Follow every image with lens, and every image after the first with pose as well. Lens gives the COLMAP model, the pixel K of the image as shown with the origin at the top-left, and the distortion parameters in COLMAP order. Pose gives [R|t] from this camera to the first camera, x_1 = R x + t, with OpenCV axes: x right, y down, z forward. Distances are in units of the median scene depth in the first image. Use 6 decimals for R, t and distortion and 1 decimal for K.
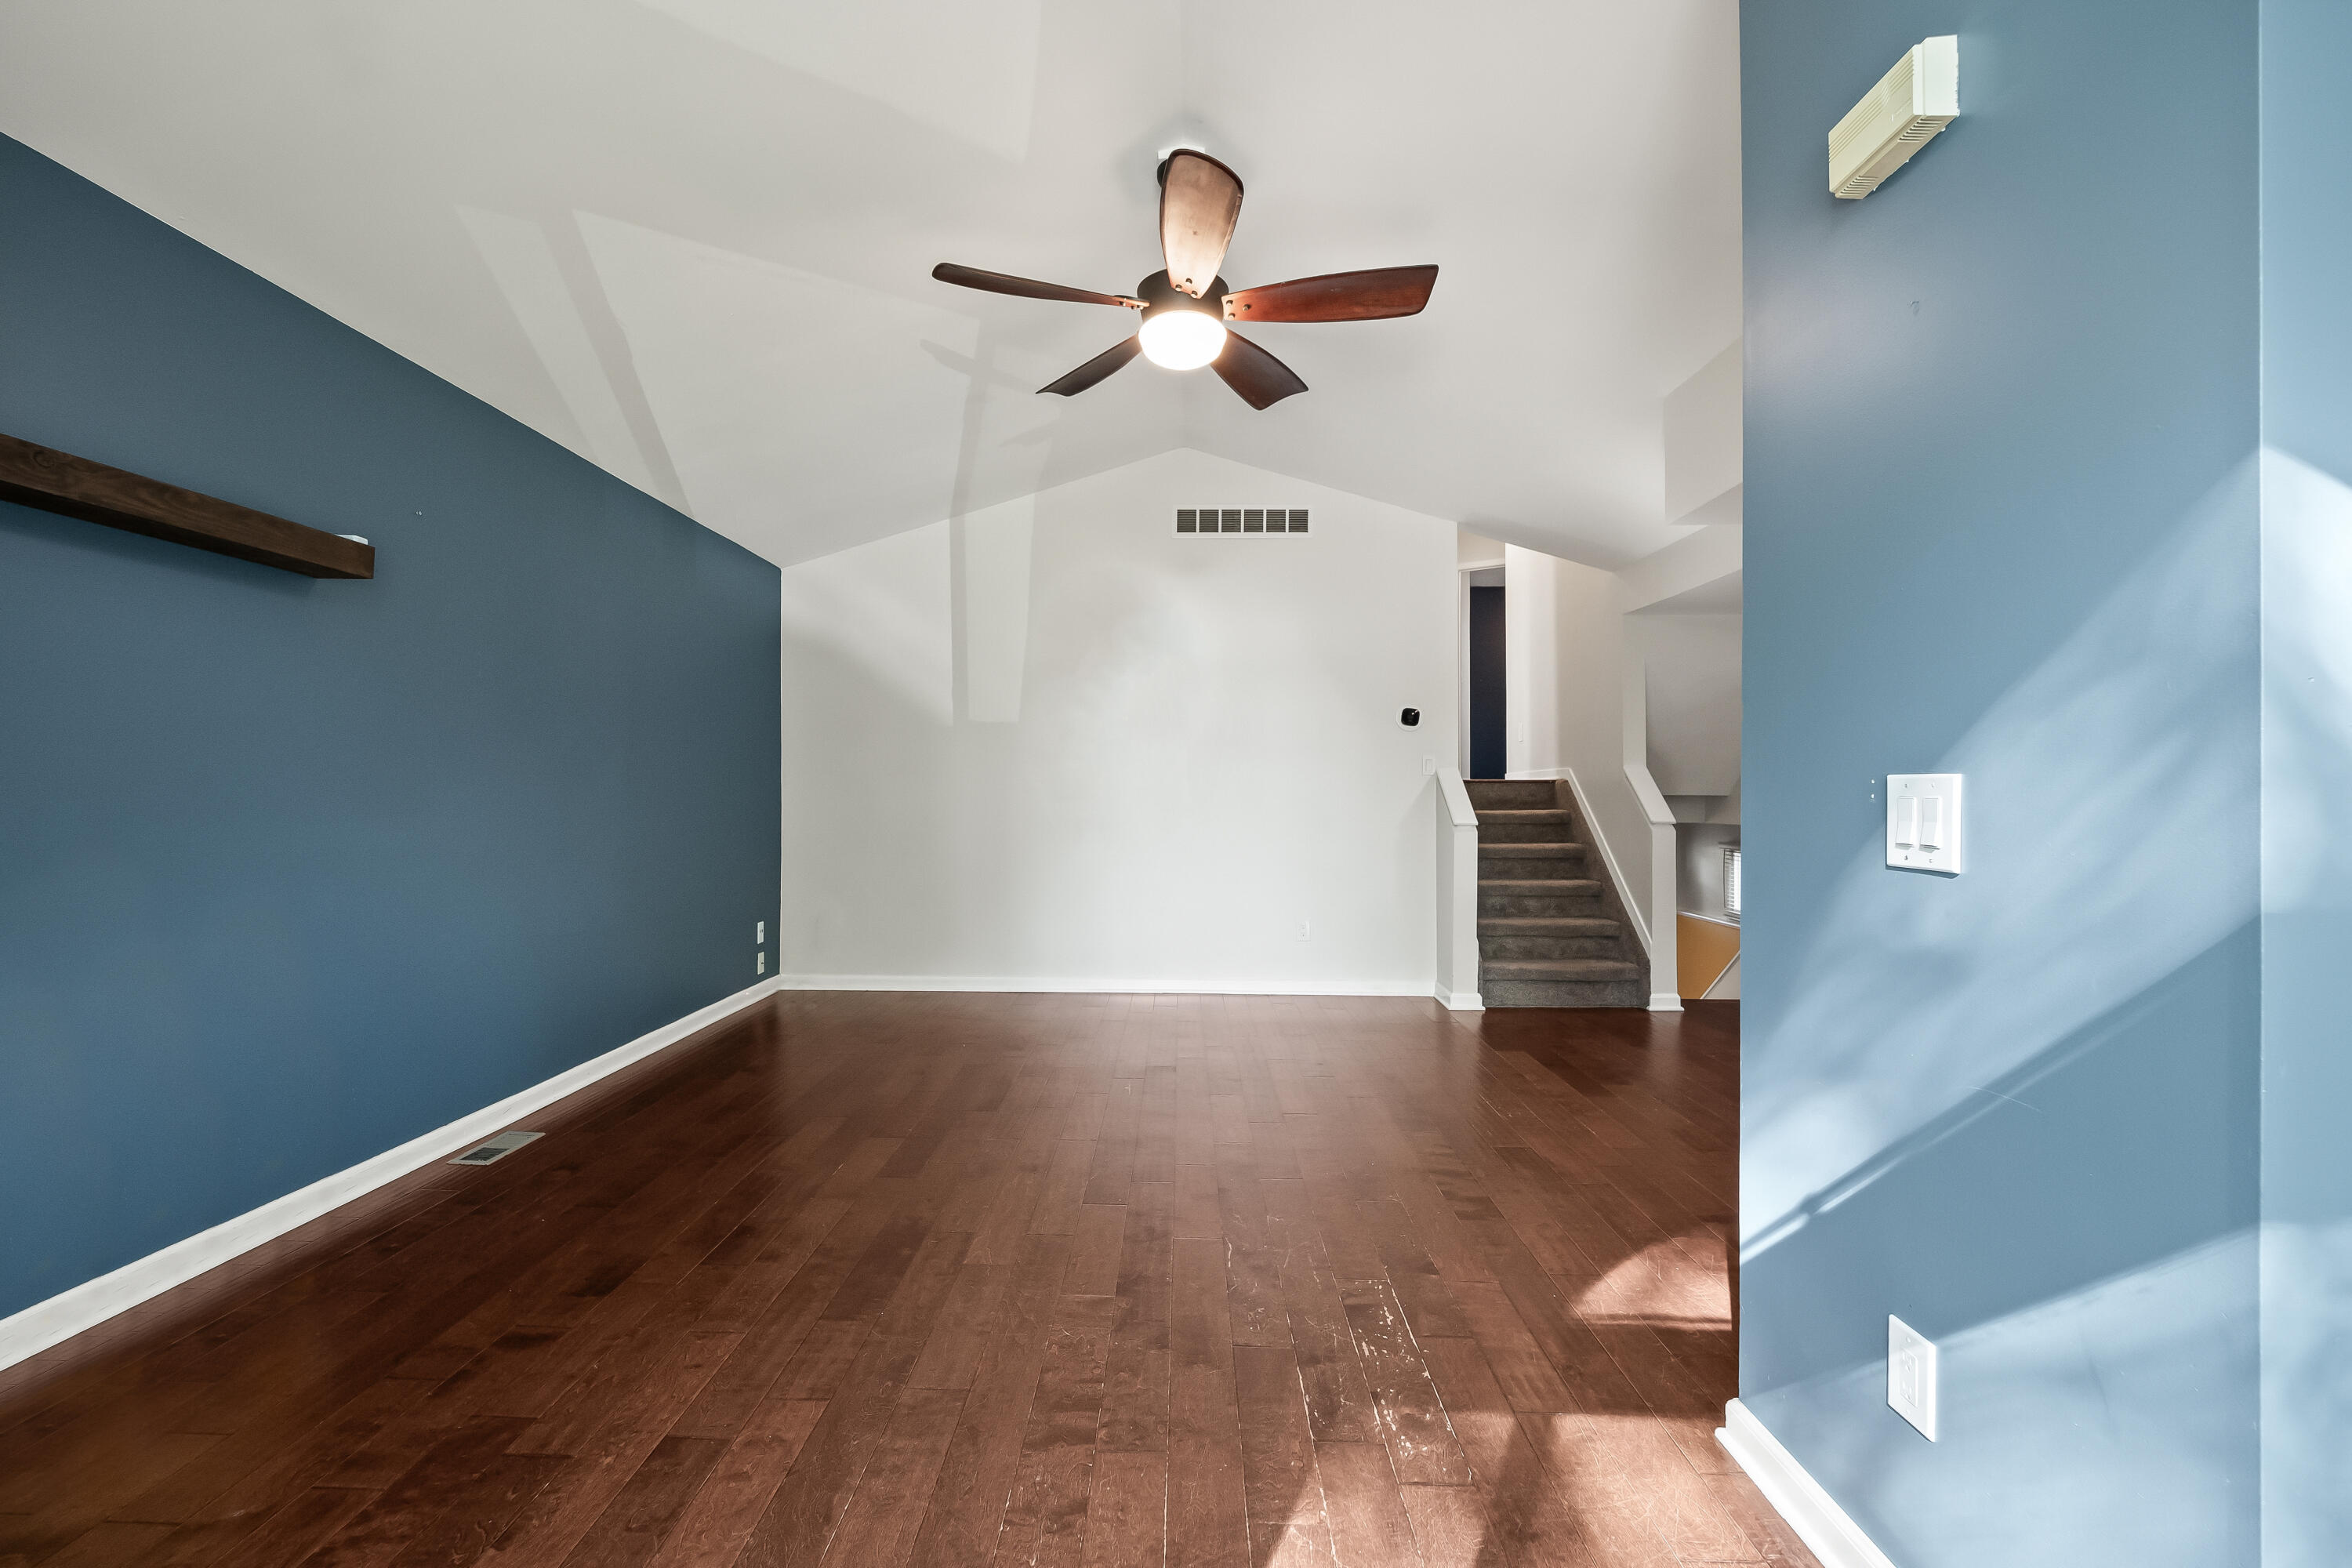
lens RADIAL K [[1031.3, 0, 1175.4], [0, 1031.3, 779.6], [0, 0, 1]] dist [0.002401, -0.000656]
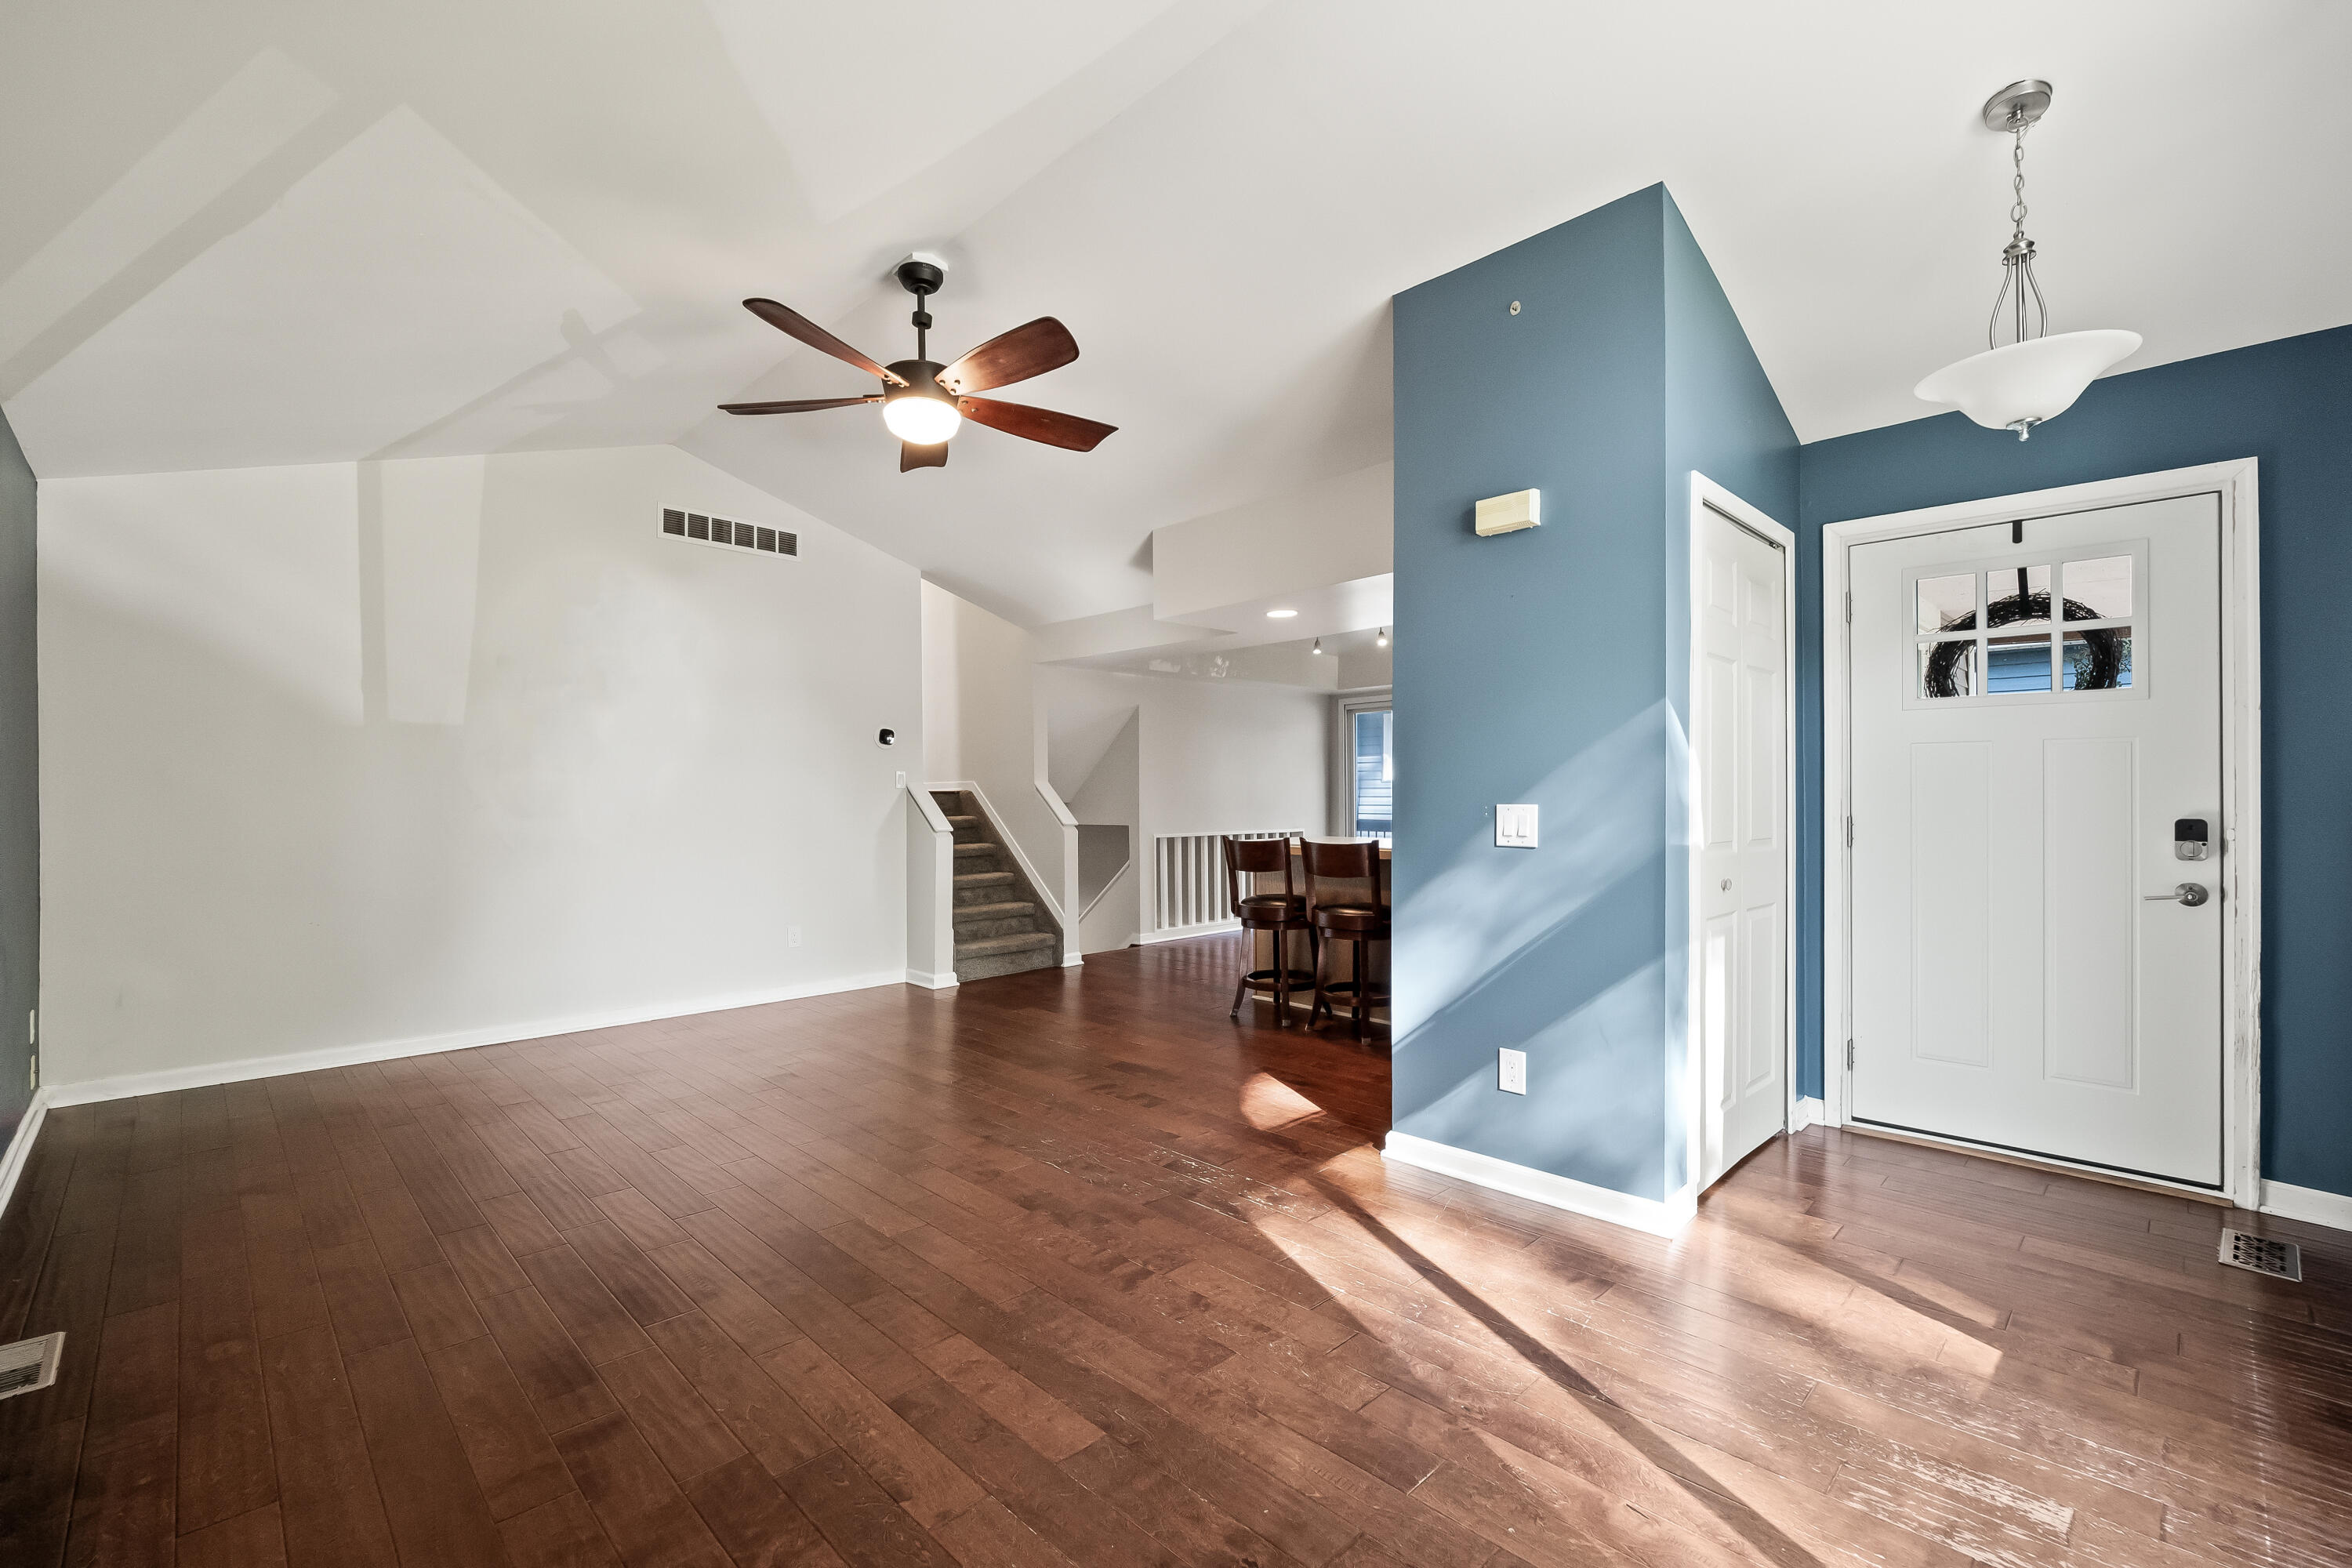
lens RADIAL K [[1031.3, 0, 1180.7], [0, 1031.3, 798.4], [0, 0, 1]] dist [0.002401, -0.000656]
pose [[0.669220, -0.009222, 0.743007, -0.415403], [-0.004530, 0.999854, 0.016490, -0.014357], [-0.743051, -0.014401, 0.669080, 0.009421]]
